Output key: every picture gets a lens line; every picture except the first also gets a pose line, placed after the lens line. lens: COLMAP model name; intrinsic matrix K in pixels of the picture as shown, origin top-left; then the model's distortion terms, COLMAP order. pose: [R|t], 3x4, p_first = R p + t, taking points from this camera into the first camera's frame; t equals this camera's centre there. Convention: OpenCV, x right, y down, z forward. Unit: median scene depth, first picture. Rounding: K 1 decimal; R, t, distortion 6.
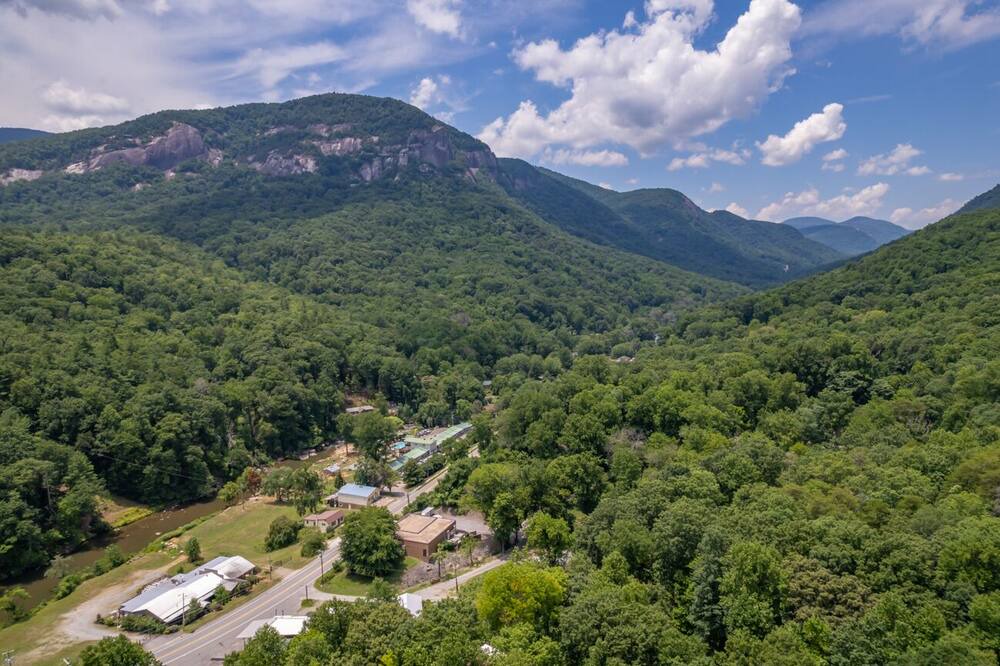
lens RADIAL K [[633.7, 0, 504.3], [0, 633.7, 342.1], [0, 0, 1]] dist [-0.073477, 0.075240]
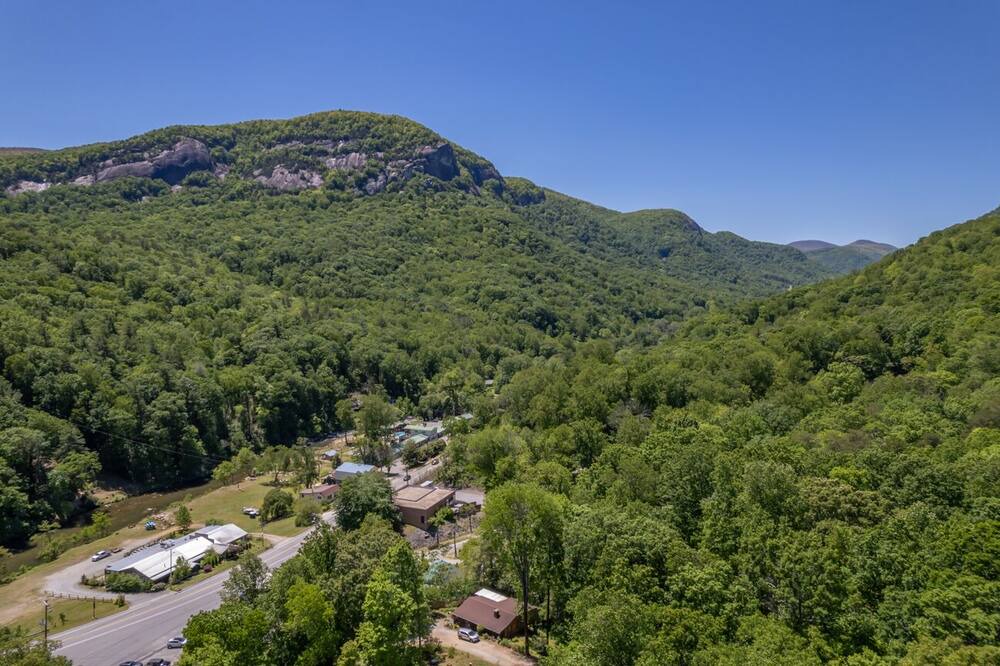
lens RADIAL K [[633.7, 0, 504.3], [0, 633.7, 342.1], [0, 0, 1]] dist [-0.073477, 0.075240]
pose [[0.999975, 0.005004, -0.005070, 0.000904], [-0.005191, 0.999278, -0.037626, 0.044905], [0.004878, 0.037652, 0.999279, 0.011844]]
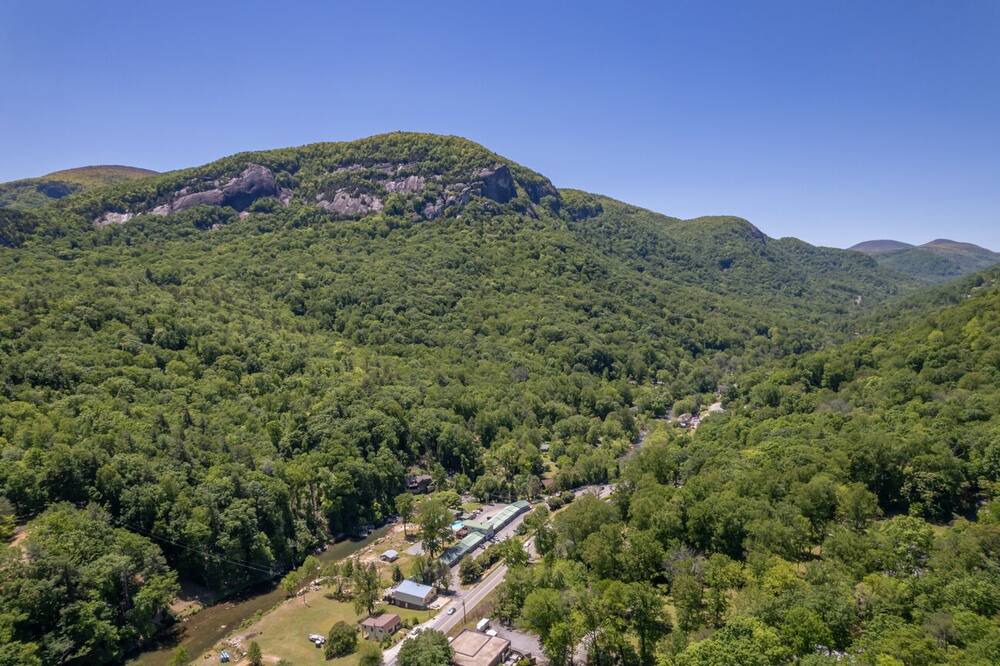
lens RADIAL K [[633.7, 0, 504.3], [0, 633.7, 342.1], [0, 0, 1]] dist [-0.073477, 0.075240]
pose [[0.995536, 0.010985, -0.093738, 0.000063], [-0.013938, 0.999425, -0.030907, -0.077787], [0.093345, 0.032075, 0.995117, -0.000162]]
